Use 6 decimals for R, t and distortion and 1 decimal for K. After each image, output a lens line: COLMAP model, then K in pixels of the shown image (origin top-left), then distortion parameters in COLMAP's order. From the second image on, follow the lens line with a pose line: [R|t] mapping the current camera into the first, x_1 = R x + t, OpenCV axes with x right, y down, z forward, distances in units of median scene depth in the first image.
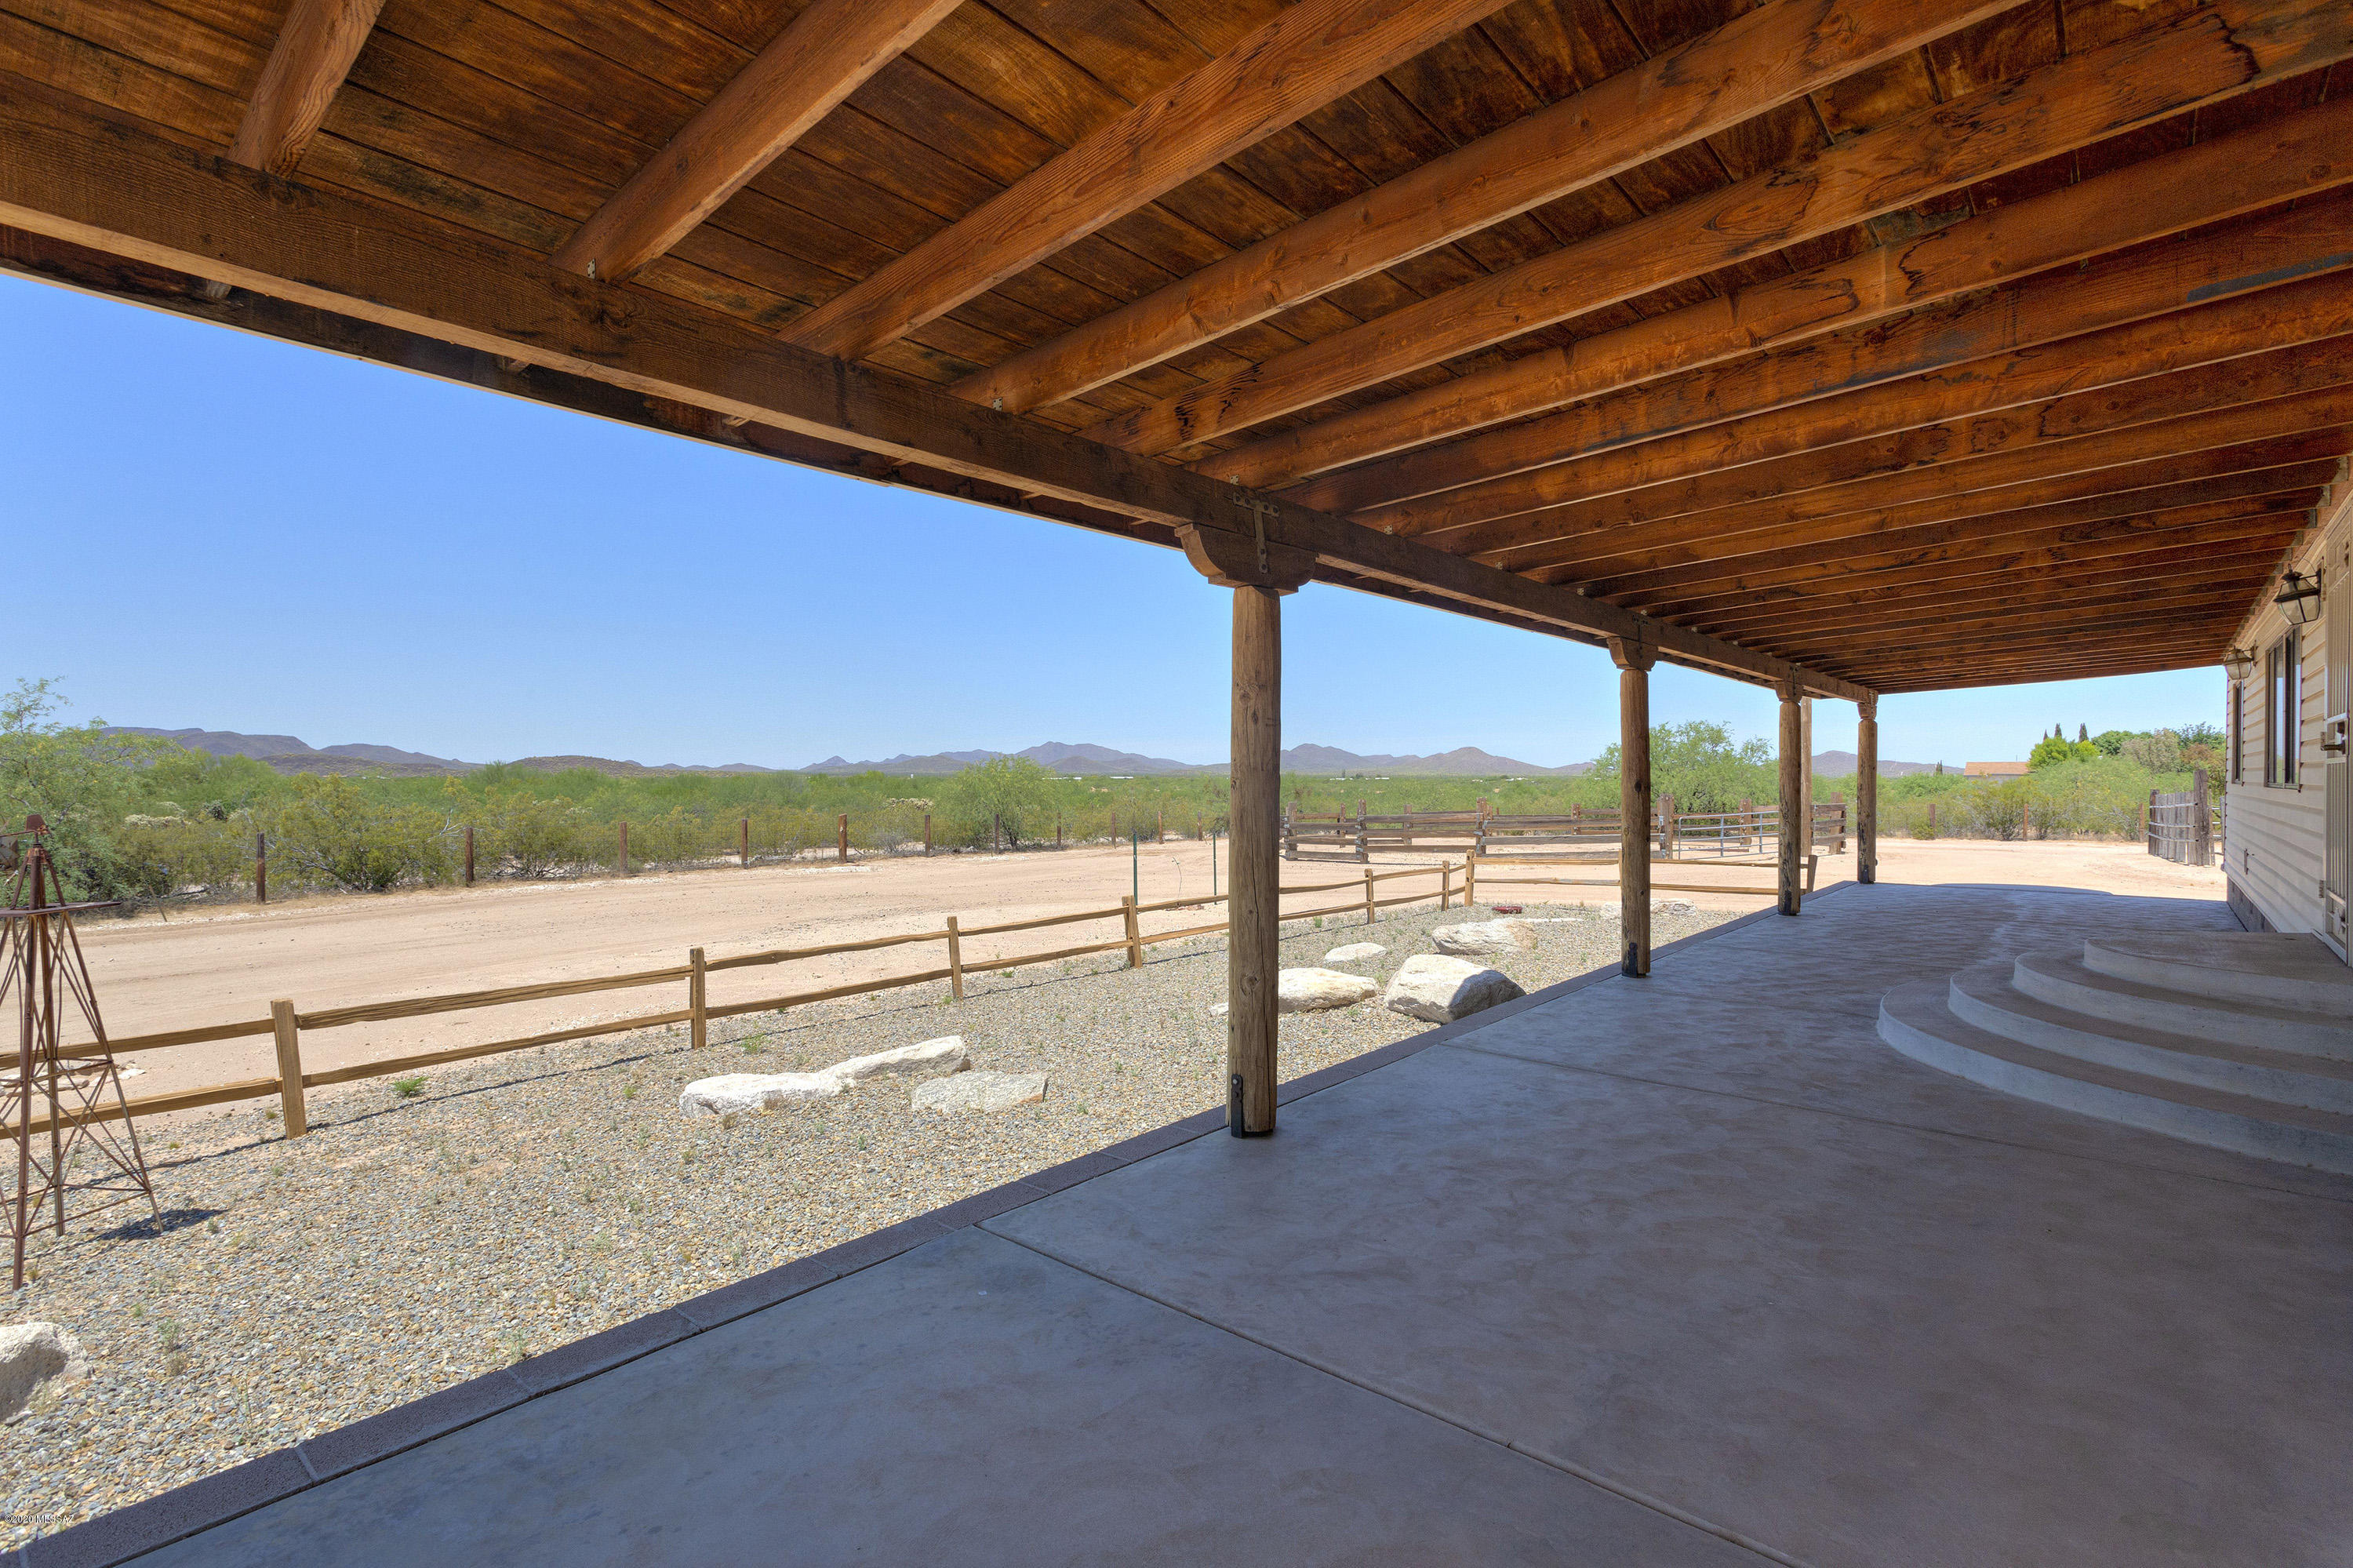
lens RADIAL K [[1102.0, 0, 1176.5], [0, 1102.0, 784.0], [0, 0, 1]] dist [0.010848, -0.000777]
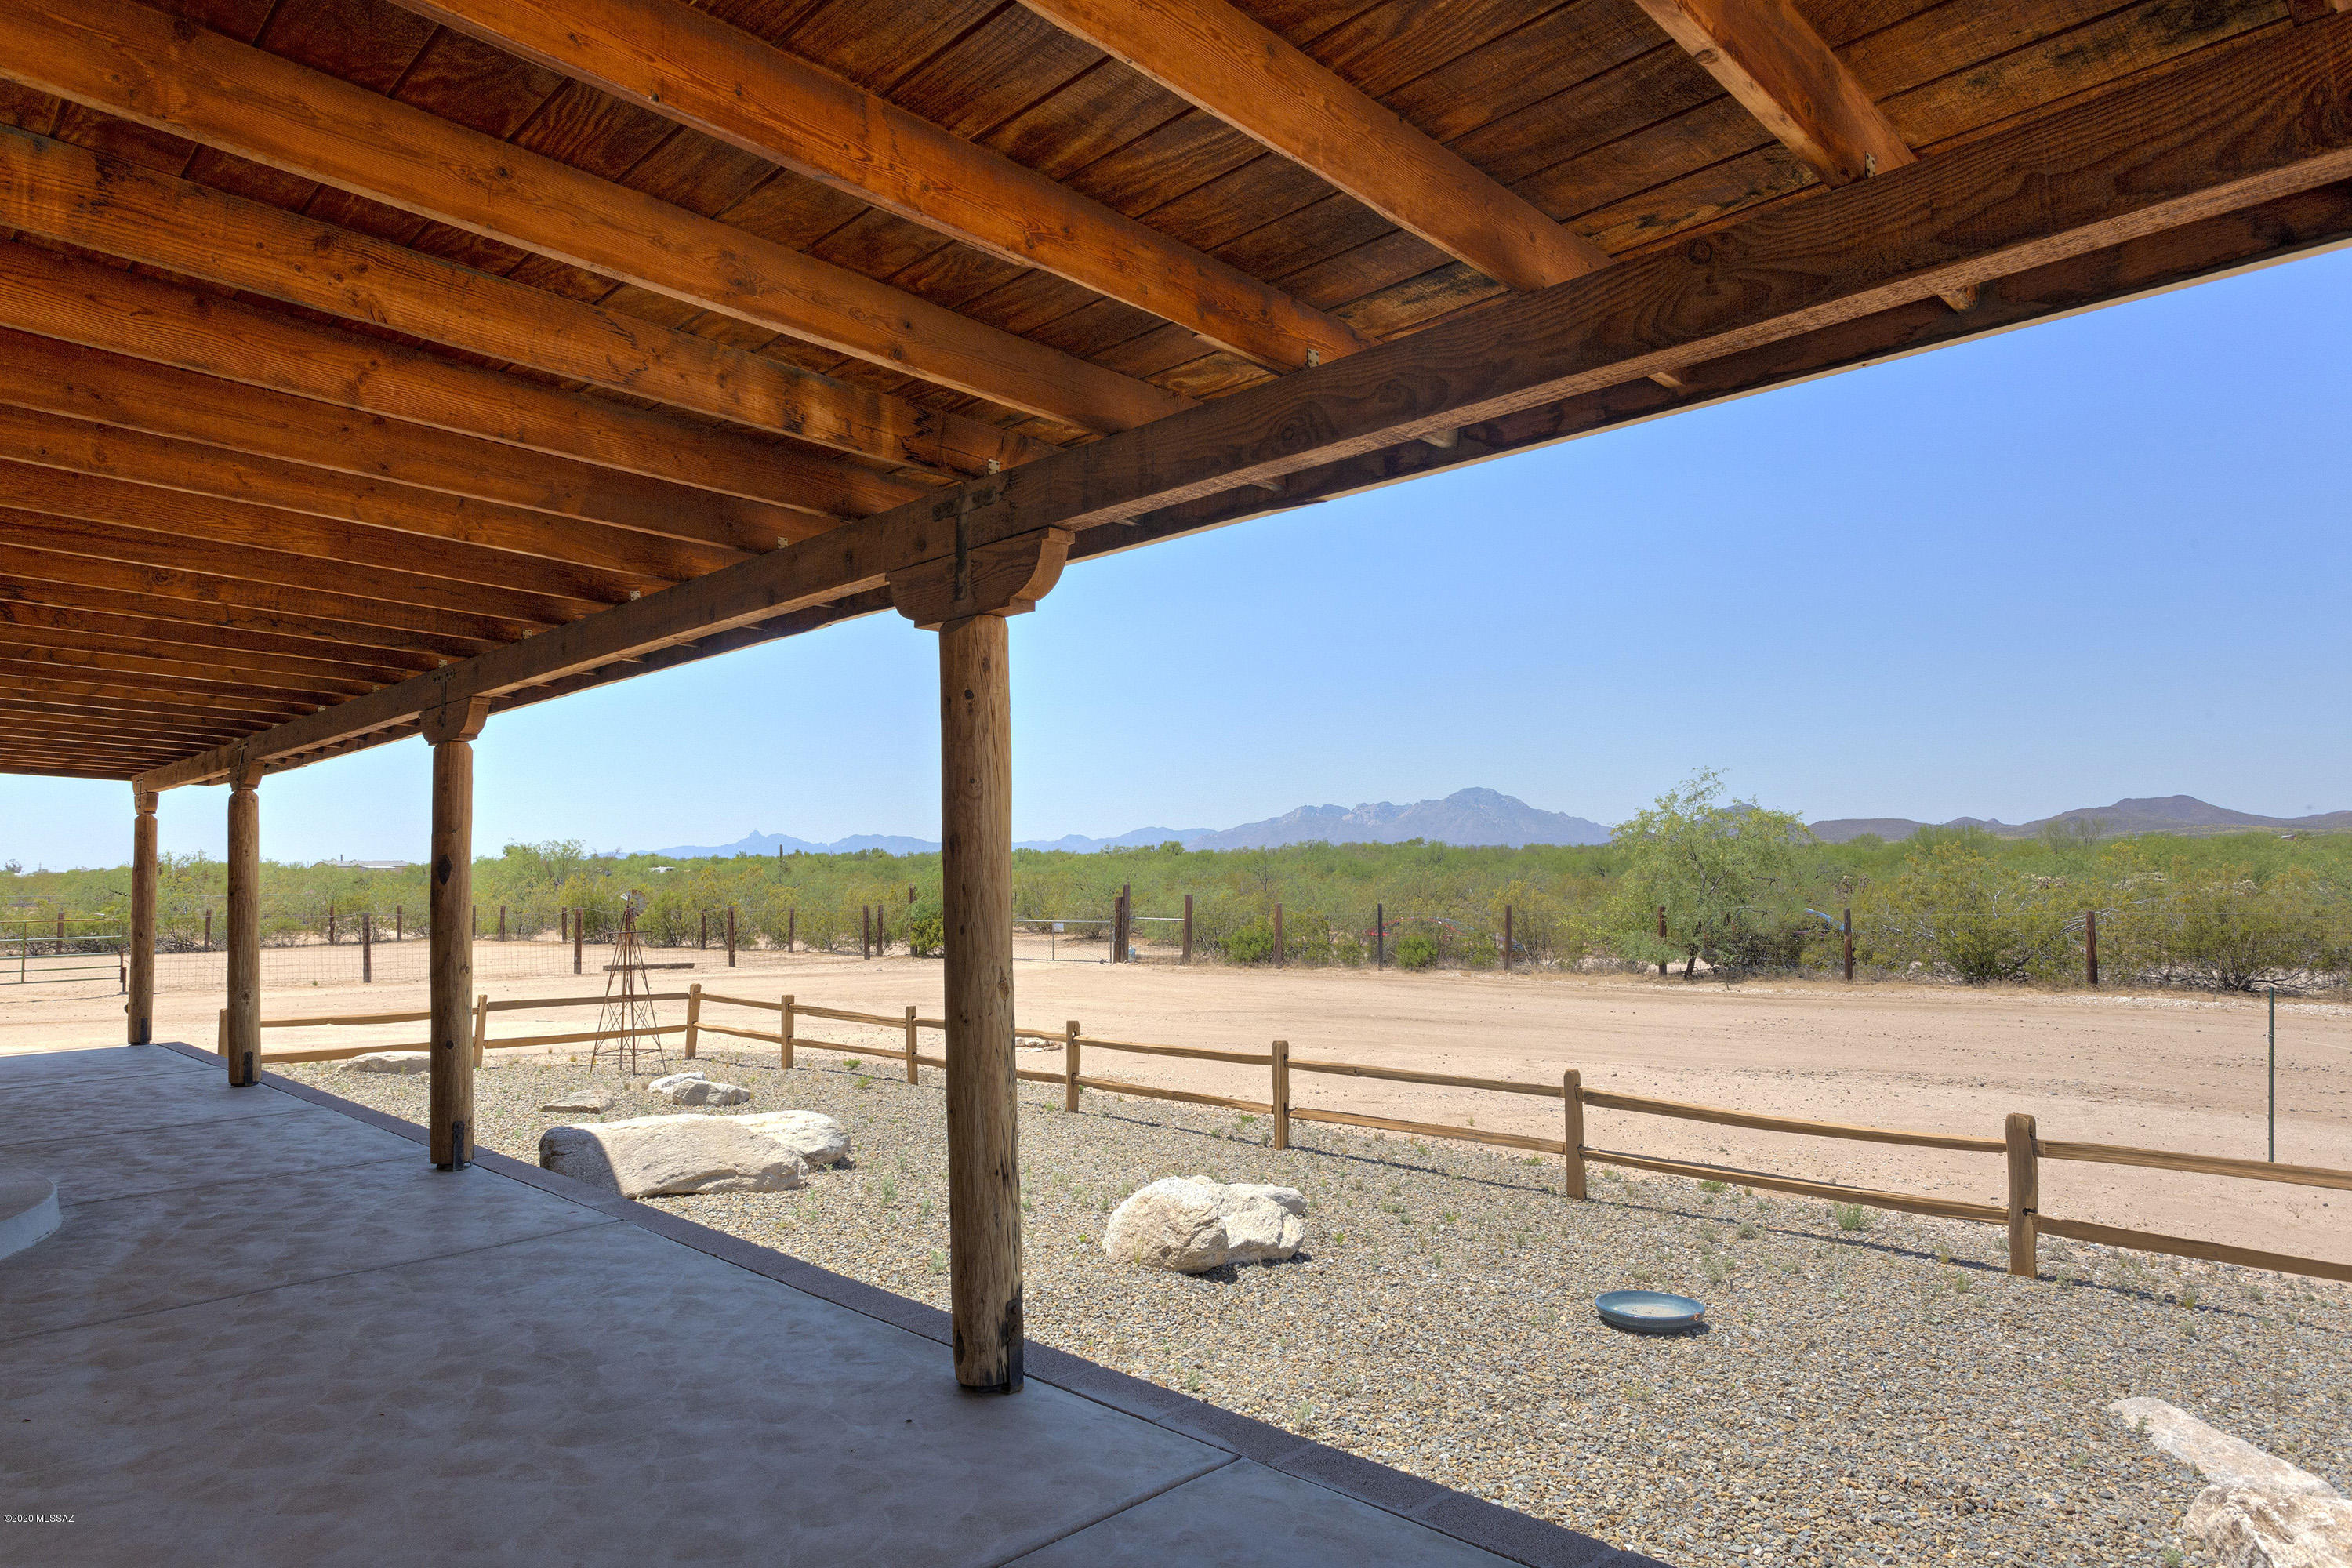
lens RADIAL K [[1571.9, 0, 1176.0], [0, 1571.9, 784.0], [0, 0, 1]] dist [0.004525, 0.000705]
pose [[-0.121494, -0.043718, -0.991629, 0.980196], [0.017136, 0.998788, -0.046133, -0.011590], [0.992444, -0.022598, -0.120598, 1.130655]]
